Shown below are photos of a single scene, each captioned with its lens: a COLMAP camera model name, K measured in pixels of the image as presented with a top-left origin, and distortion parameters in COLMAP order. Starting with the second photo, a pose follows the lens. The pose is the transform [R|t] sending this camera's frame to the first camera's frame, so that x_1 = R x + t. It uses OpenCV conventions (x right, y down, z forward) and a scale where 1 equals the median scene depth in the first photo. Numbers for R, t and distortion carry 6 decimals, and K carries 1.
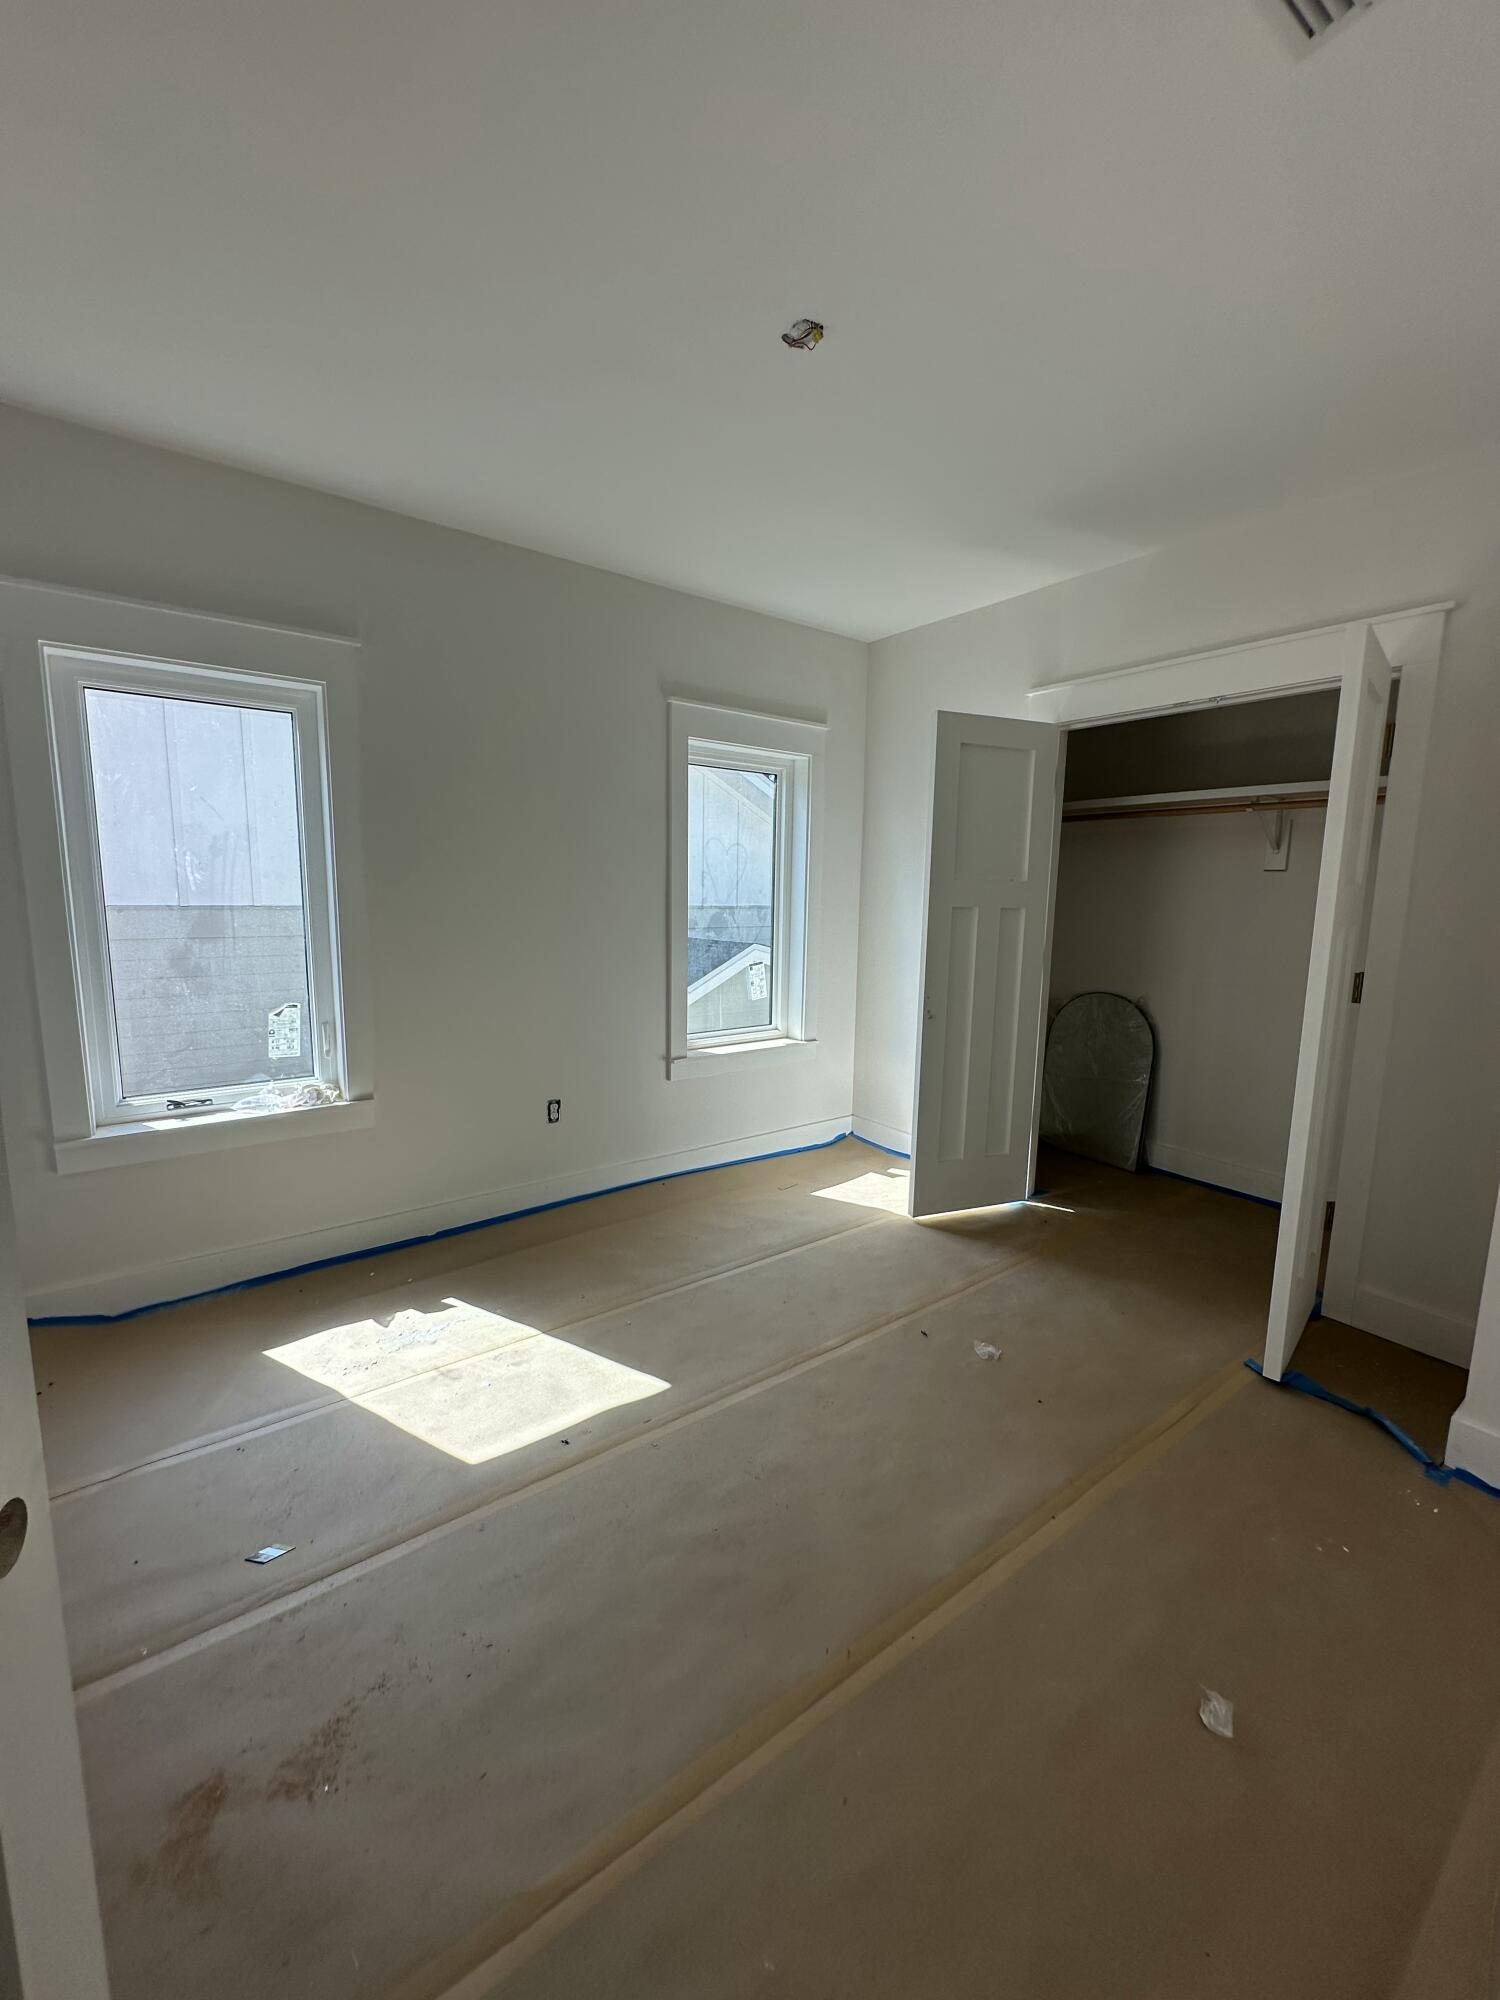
lens RADIAL K [[799.5, 0, 746.1], [0, 799.5, 1003.3], [0, 0, 1]] dist [-0.003119, 0.000919]
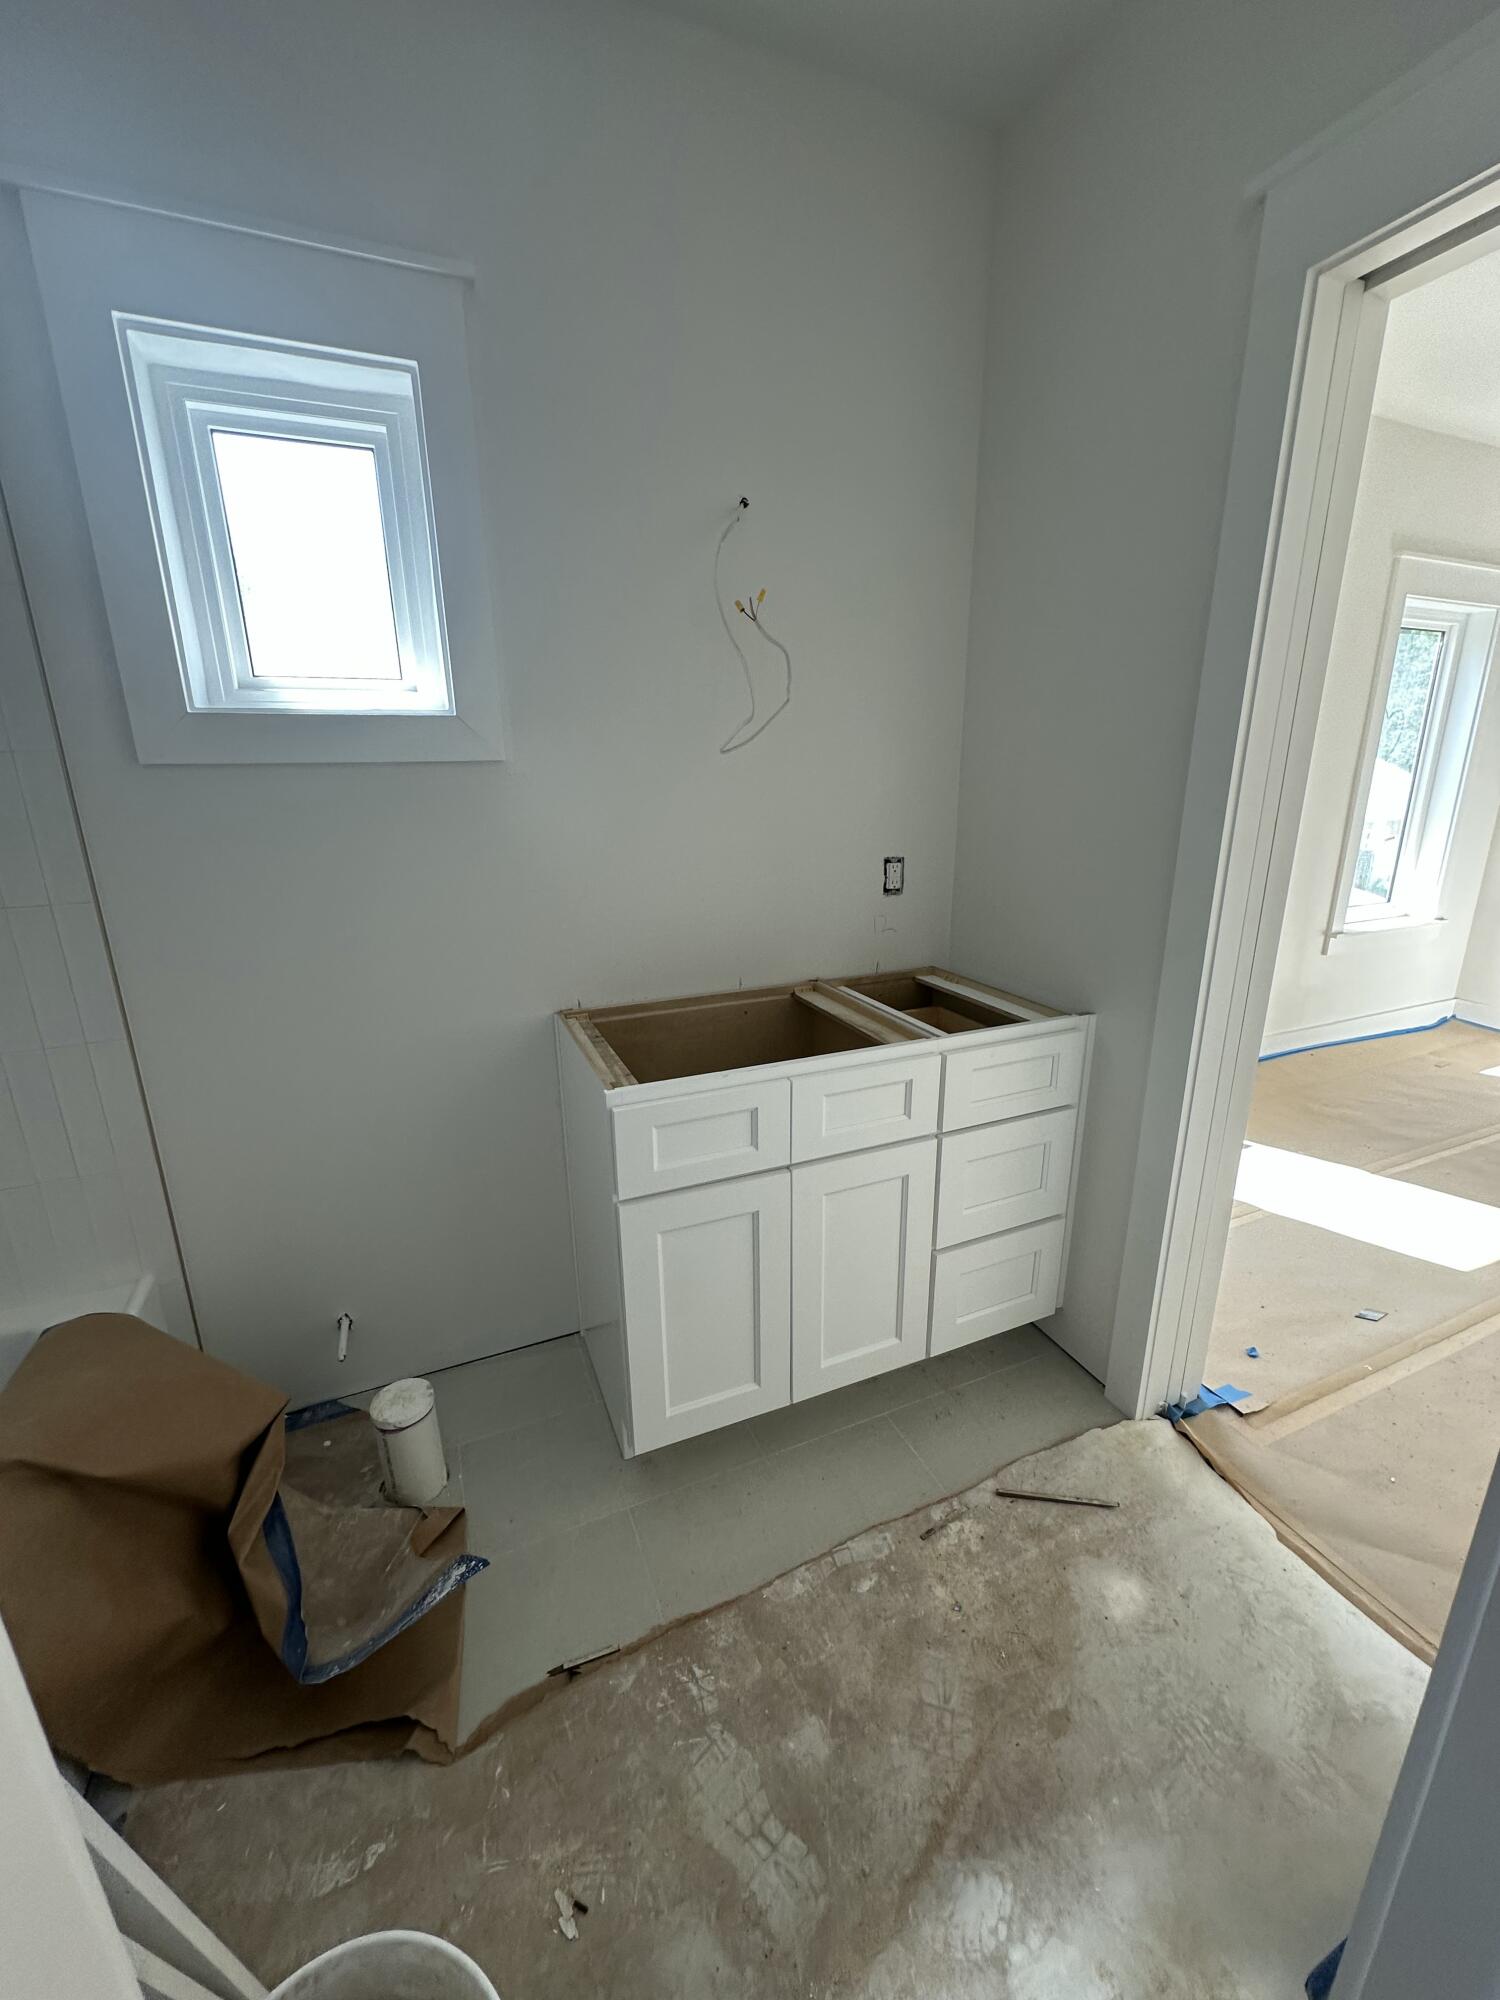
lens RADIAL K [[799.5, 0, 747.1], [0, 799.5, 993.4], [0, 0, 1]] dist [-0.003119, 0.000919]
pose [[0.967184, 0.040990, -0.250748, -0.549655], [-0.006637, 0.990640, 0.136337, 0.011280], [0.253989, -0.130199, 0.958404, -0.164922]]
